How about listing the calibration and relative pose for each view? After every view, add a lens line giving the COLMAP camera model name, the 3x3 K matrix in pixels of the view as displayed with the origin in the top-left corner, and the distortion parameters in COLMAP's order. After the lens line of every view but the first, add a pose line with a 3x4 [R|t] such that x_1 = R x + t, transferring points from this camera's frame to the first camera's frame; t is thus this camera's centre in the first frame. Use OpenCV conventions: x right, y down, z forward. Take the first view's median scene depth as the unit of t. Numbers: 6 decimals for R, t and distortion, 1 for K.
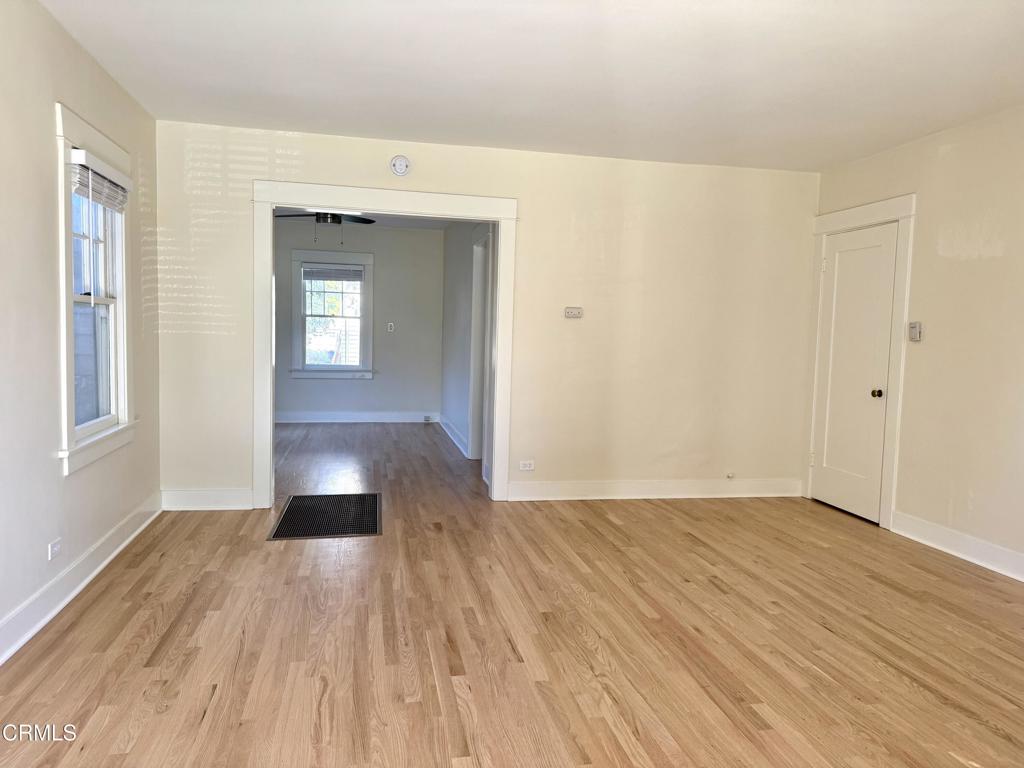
lens RADIAL K [[730.3, 0, 515.6], [0, 730.3, 380.4], [0, 0, 1]] dist [0.106263, -0.107729]
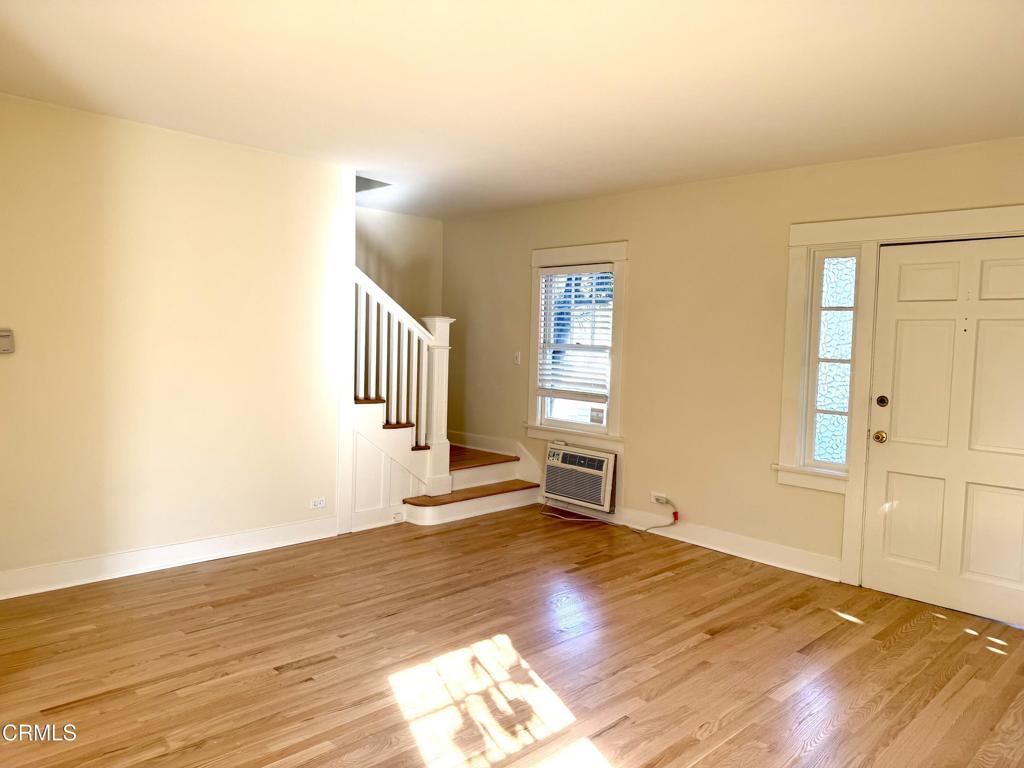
lens RADIAL K [[730.3, 0, 512.2], [0, 730.3, 378.6], [0, 0, 1]] dist [0.106263, -0.107729]
pose [[-0.540853, -0.089695, 0.836321, -0.572704], [0.008114, 0.993695, 0.111821, -0.150585], [-0.841078, 0.067265, -0.536715, 1.328131]]
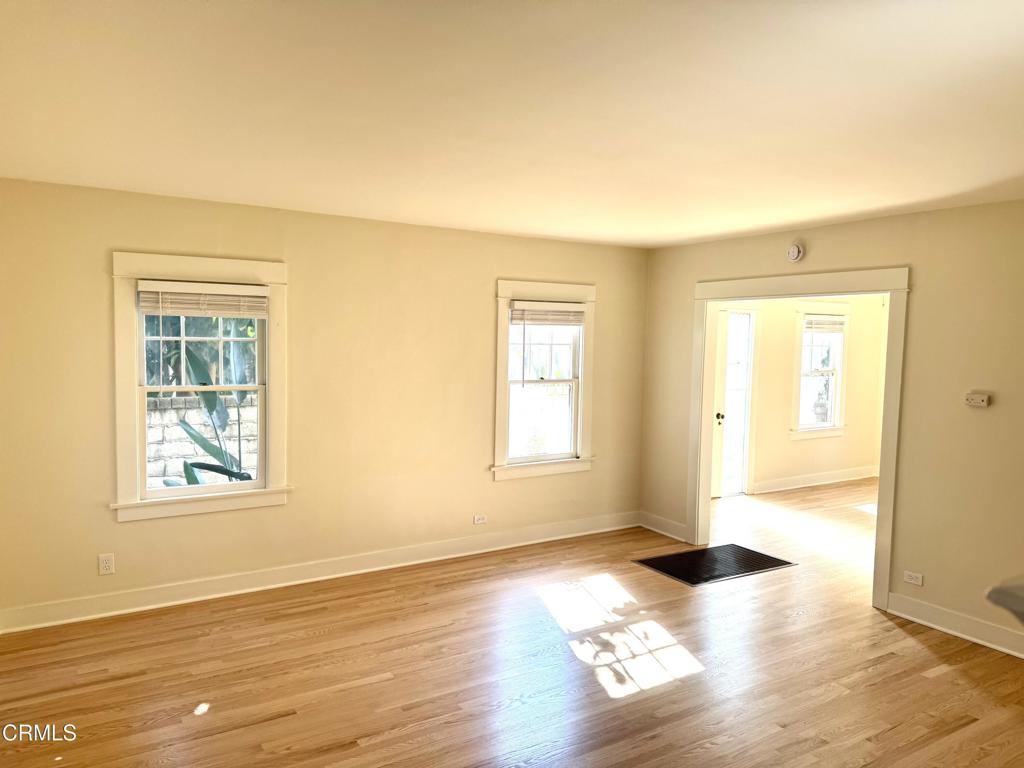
lens RADIAL K [[730.3, 0, 516.4], [0, 730.3, 378.2], [0, 0, 1]] dist [0.106263, -0.107729]
pose [[0.341574, 0.032615, -0.939289, 1.022623], [-0.073924, 0.997234, 0.007745, -0.132969], [0.936943, 0.066791, 0.343040, 0.405200]]
